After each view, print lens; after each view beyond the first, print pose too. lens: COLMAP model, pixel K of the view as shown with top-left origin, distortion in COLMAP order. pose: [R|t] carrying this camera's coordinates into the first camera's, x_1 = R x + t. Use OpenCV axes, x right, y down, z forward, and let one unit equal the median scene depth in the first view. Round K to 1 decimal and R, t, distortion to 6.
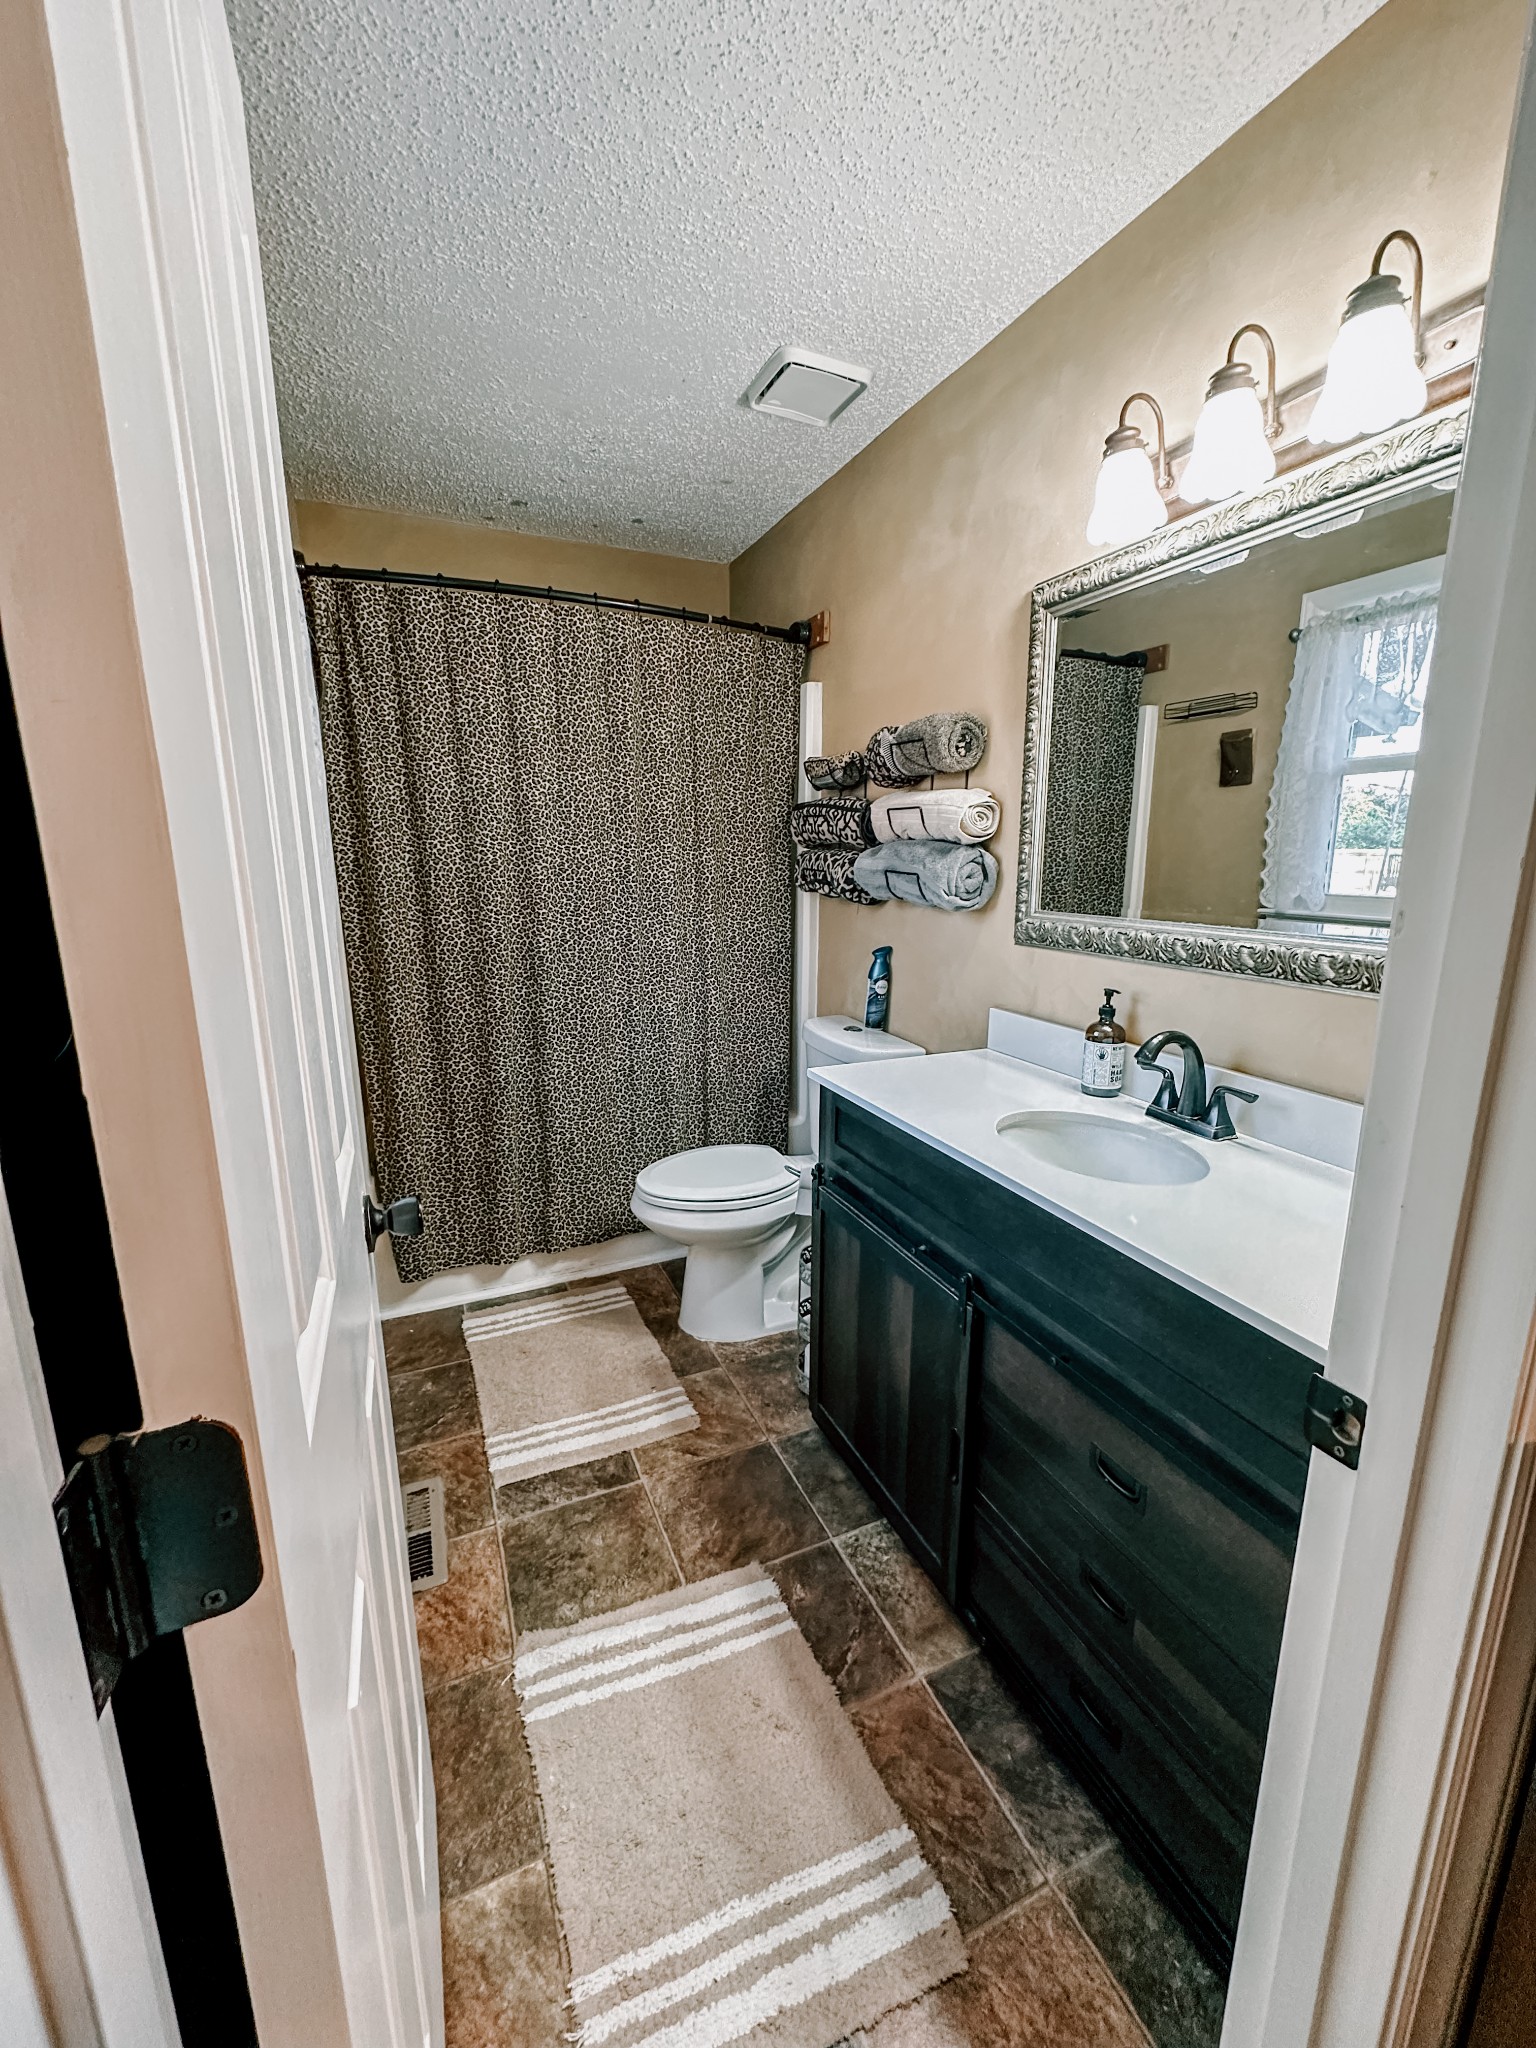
lens RADIAL K [[810.8, 0, 760.0], [0, 810.8, 1017.8], [0, 0, 1]] dist [0.000265, -0.000243]
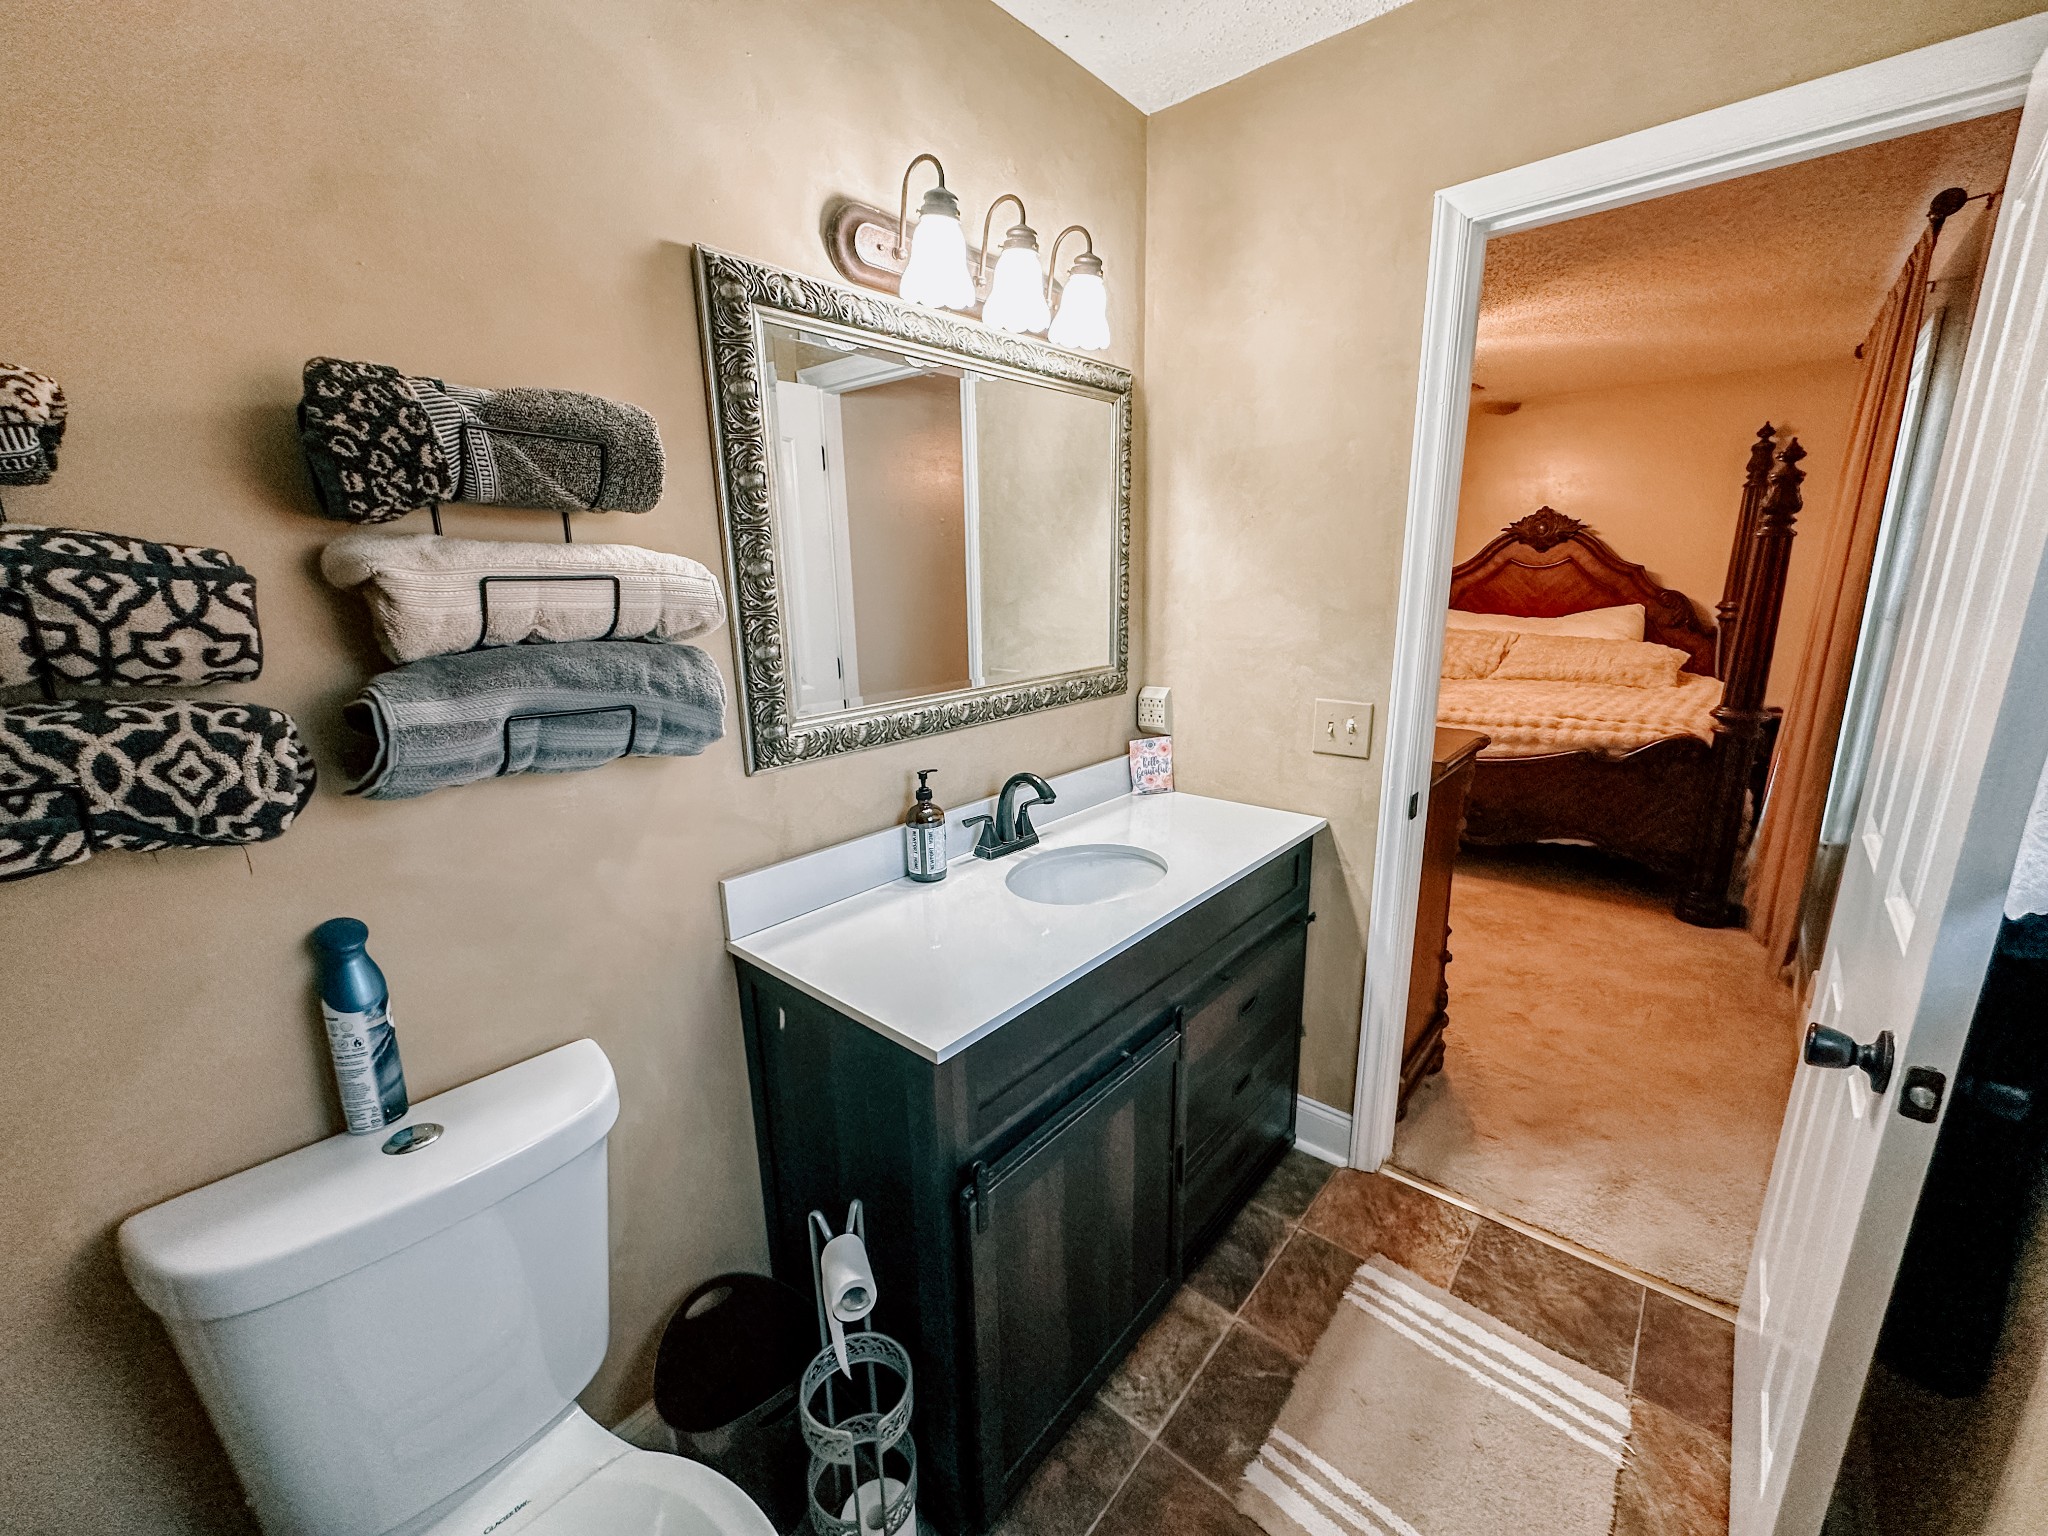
lens RADIAL K [[810.8, 0, 1024.4], [0, 810.8, 774.5], [0, 0, 1]] dist [0.000265, -0.000243]
pose [[-0.427828, -0.196187, 0.882312, -0.513903], [0.212536, 0.926953, 0.309170, -0.327531], [-0.878517, 0.319795, -0.354880, 1.315441]]
